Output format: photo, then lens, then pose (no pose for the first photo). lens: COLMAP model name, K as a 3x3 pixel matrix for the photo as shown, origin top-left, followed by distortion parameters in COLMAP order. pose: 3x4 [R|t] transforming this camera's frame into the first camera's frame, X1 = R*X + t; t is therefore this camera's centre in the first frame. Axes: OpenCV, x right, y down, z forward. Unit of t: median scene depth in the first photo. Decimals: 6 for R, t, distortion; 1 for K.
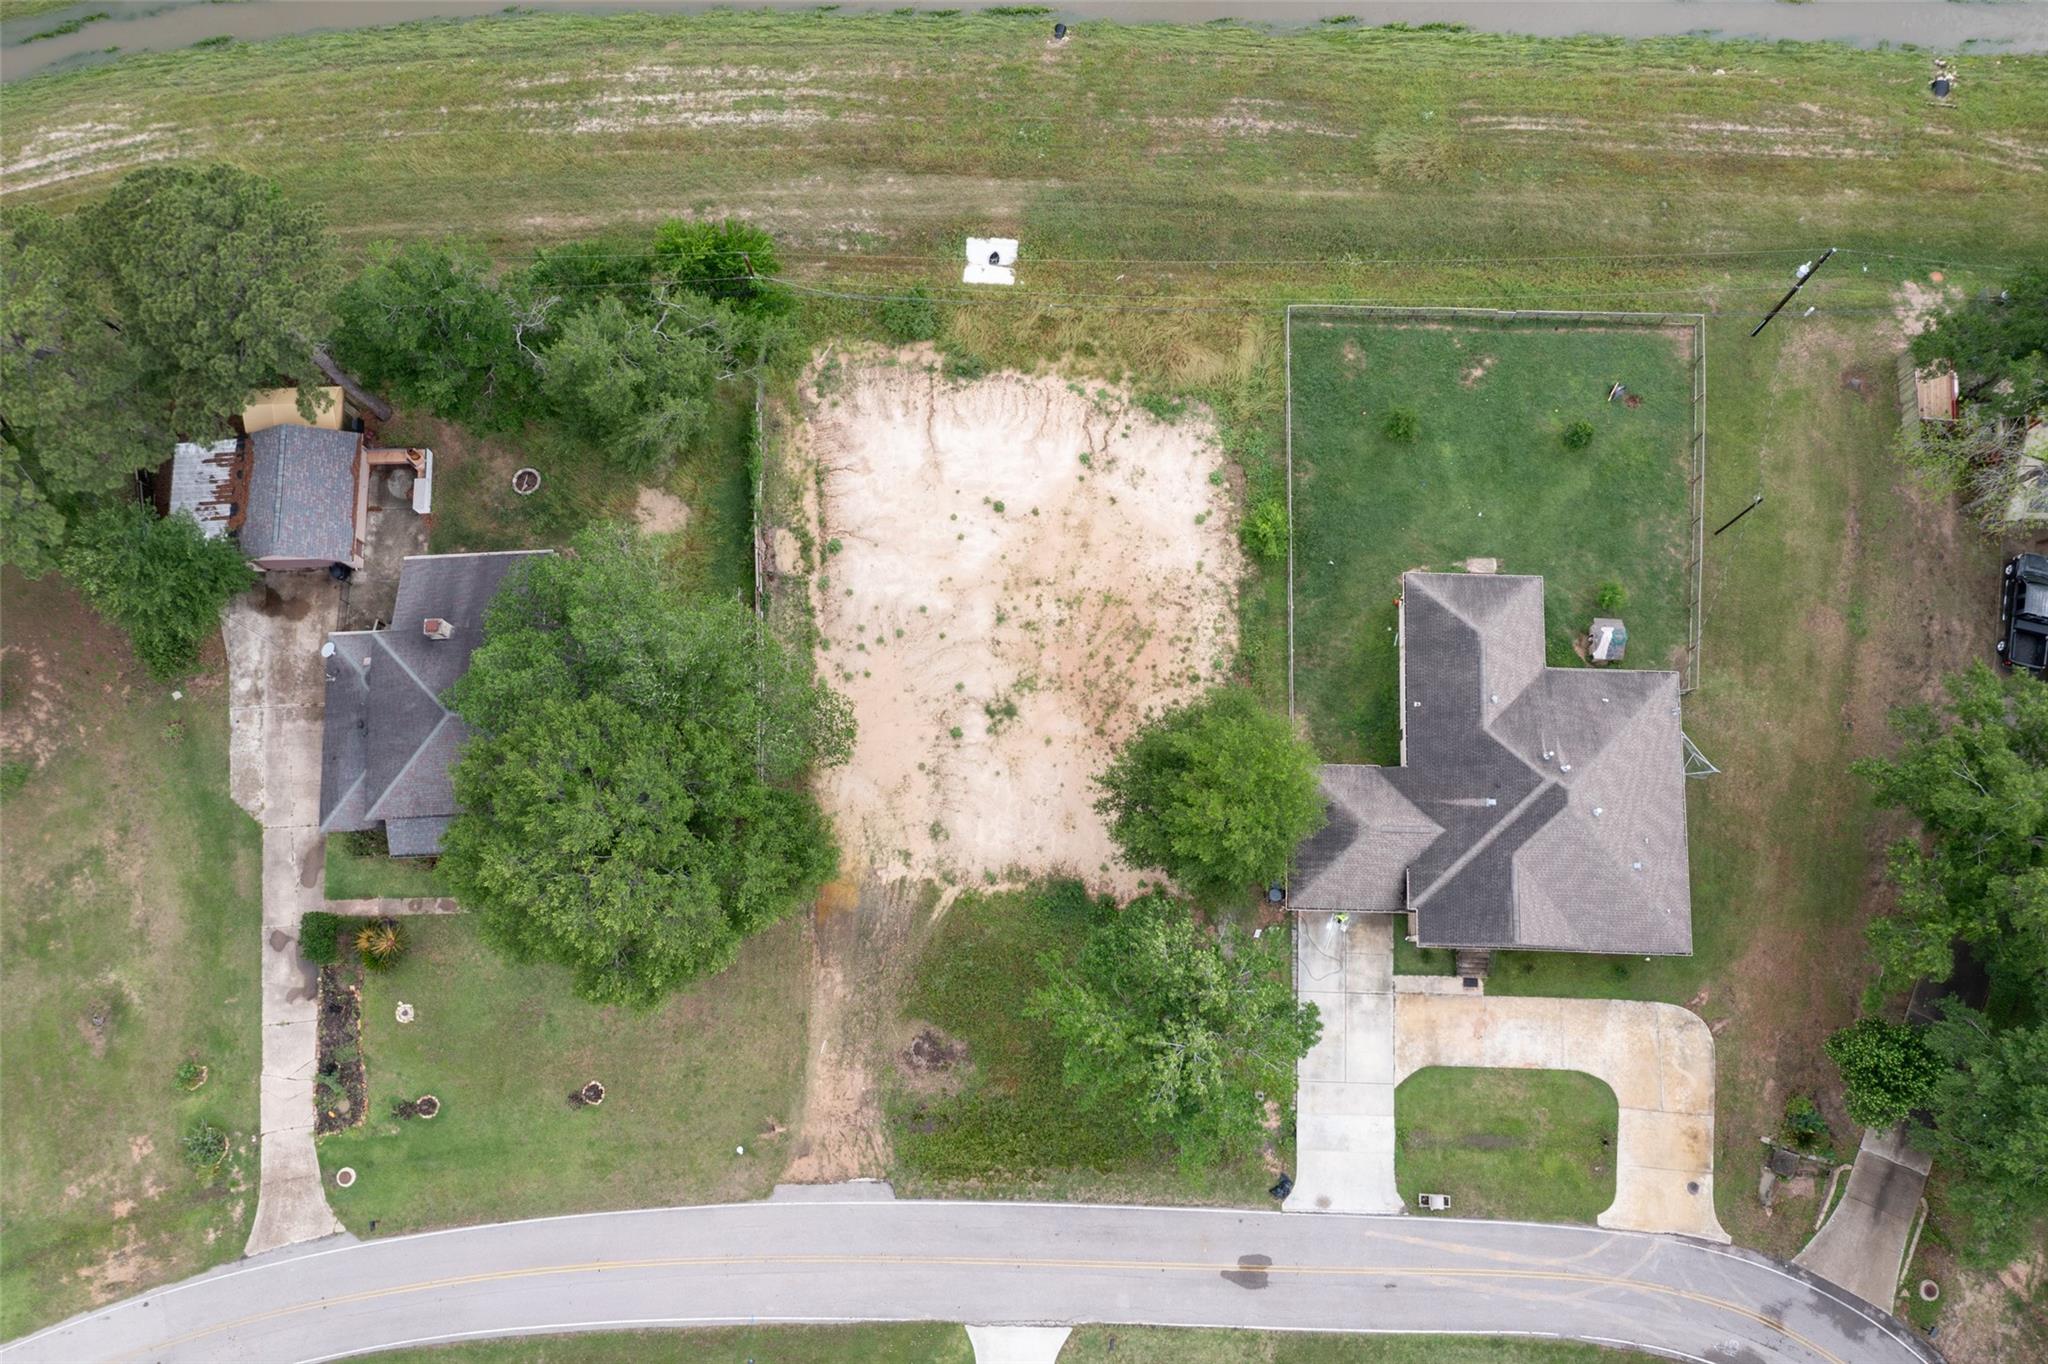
lens RADIAL K [[1609.0, 0, 1024.0], [0, 1609.0, 682.0], [0, 0, 1]] dist [-0.020797, 0.003484]
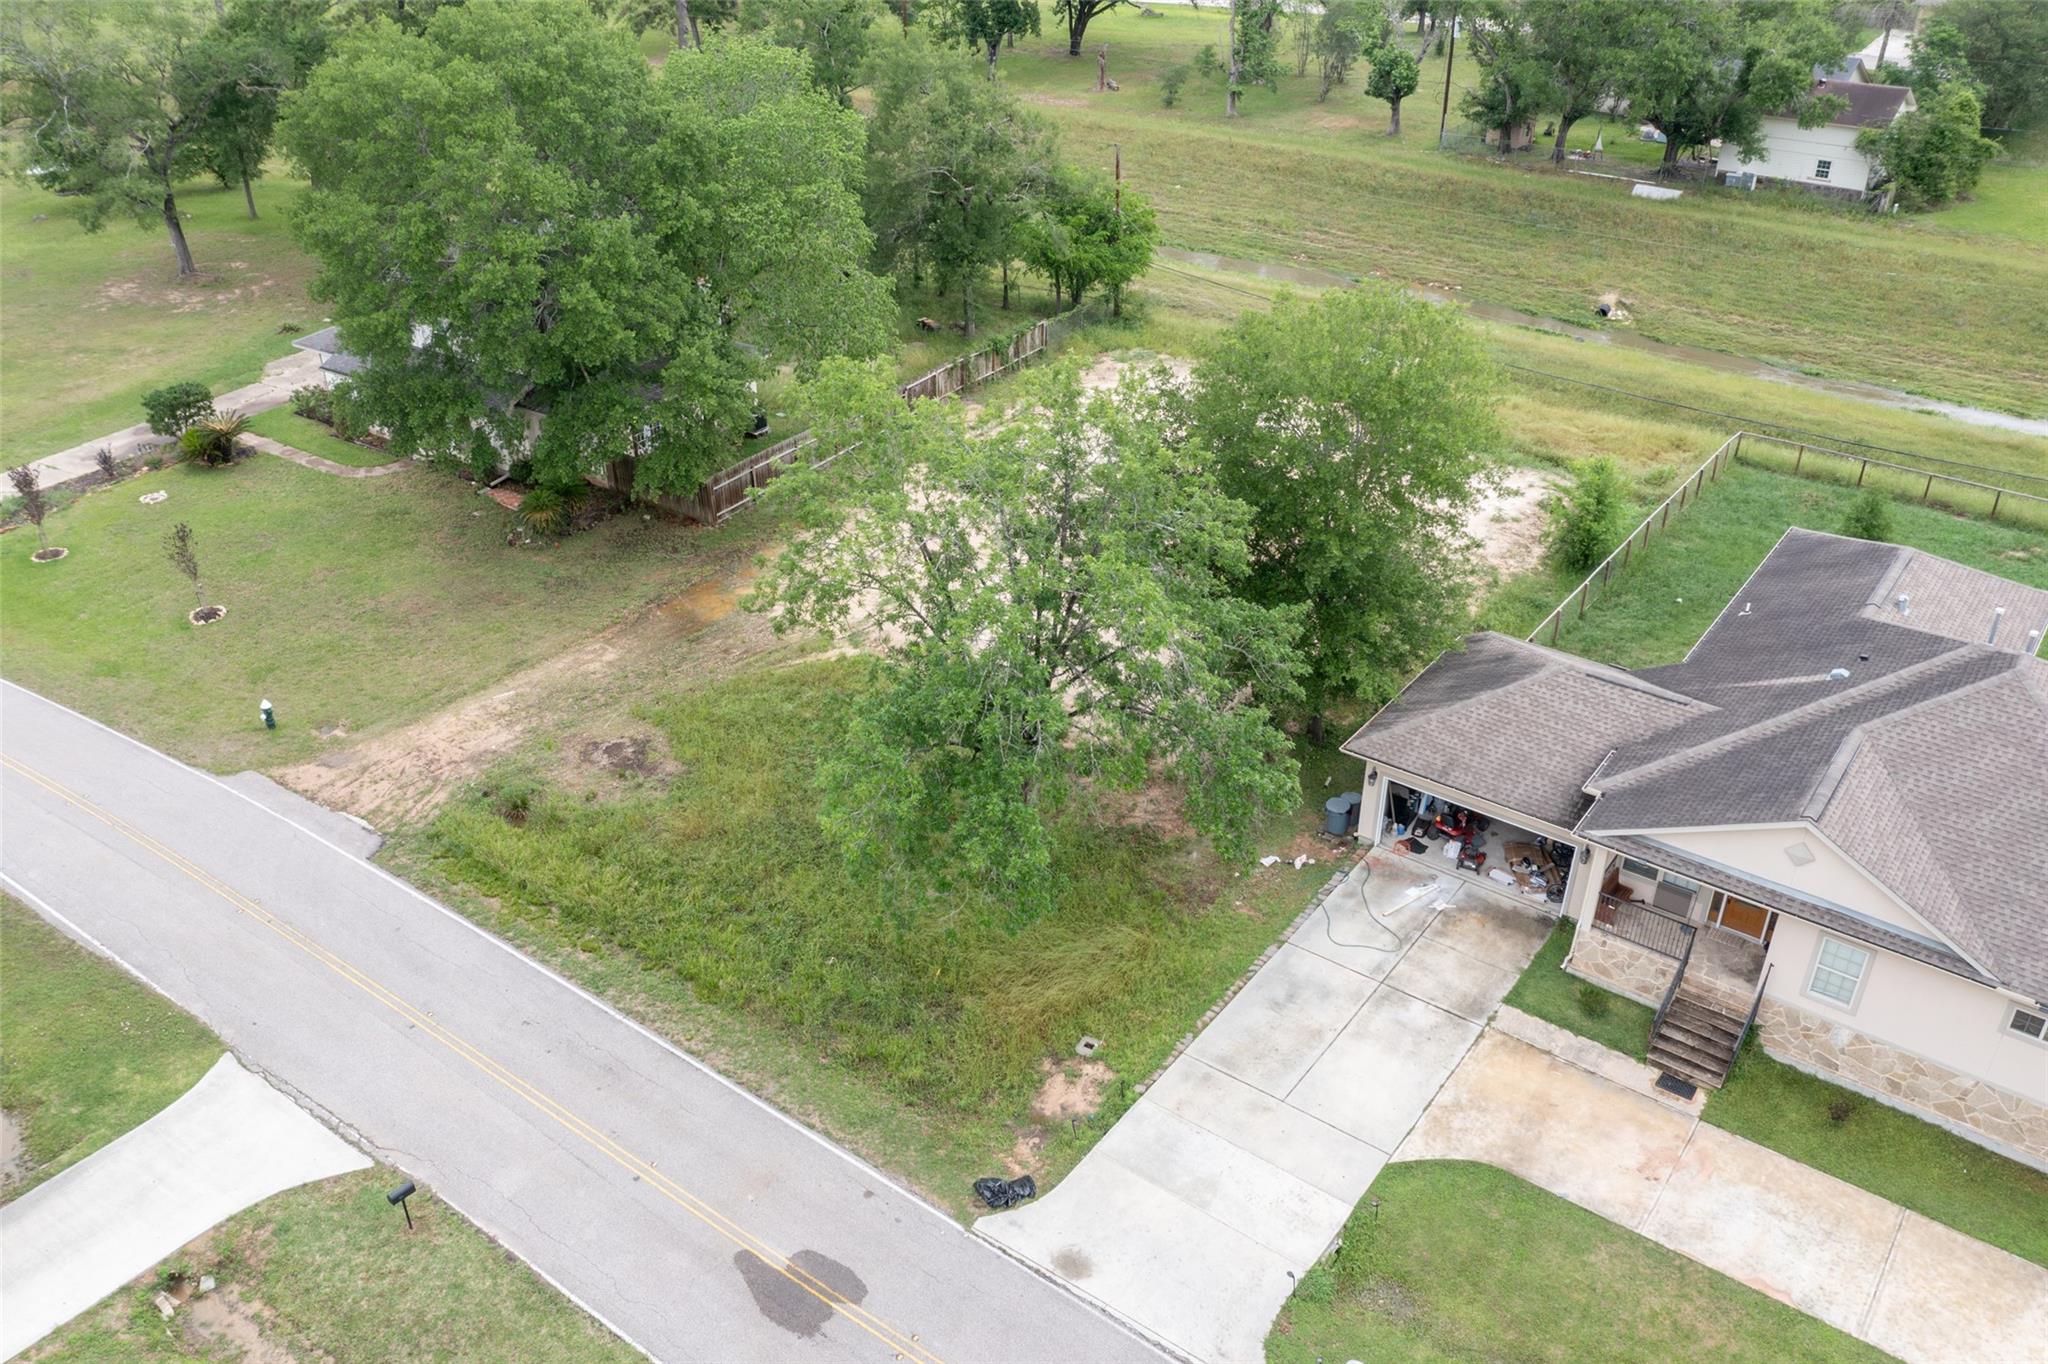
lens RADIAL K [[1609.0, 0, 1024.0], [0, 1609.0, 682.0], [0, 0, 1]] dist [-0.020797, 0.003484]
pose [[0.818542, 0.310367, -0.483385, 0.300645], [-0.565225, 0.585324, -0.581306, 0.446601], [0.102519, 0.749045, 0.654540, 0.627522]]
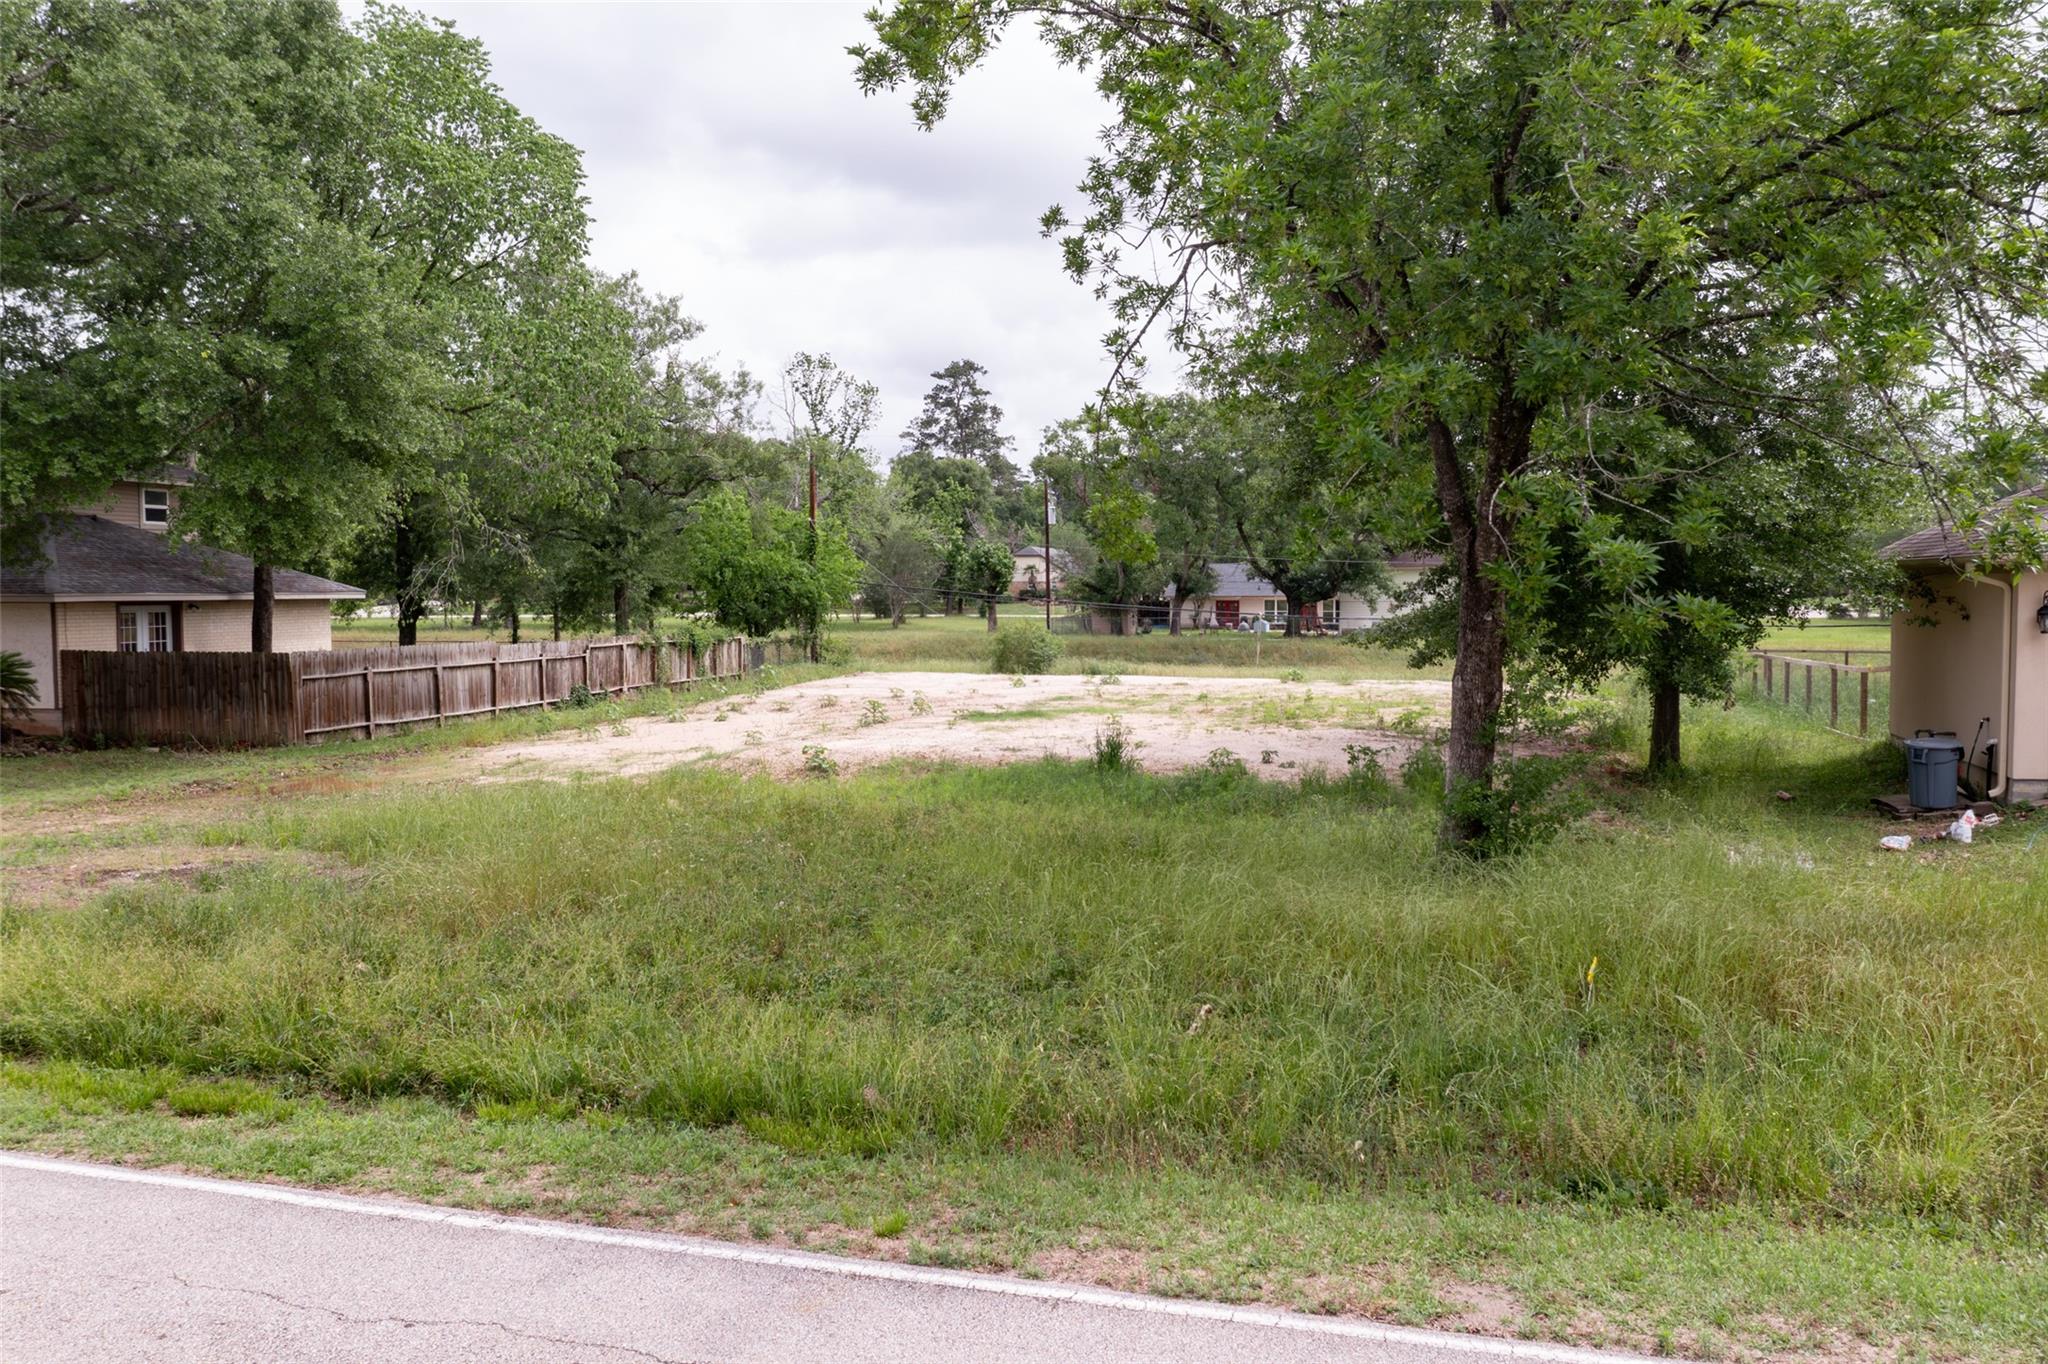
lens RADIAL K [[1609.0, 0, 1024.0], [0, 1609.0, 682.0], [0, 0, 1]] dist [-0.020797, 0.003484]
pose [[0.969346, 0.032829, -0.243496, 0.083177], [-0.243382, 0.264089, -0.933286, 0.375298], [0.033666, 0.963939, 0.263984, 0.911563]]
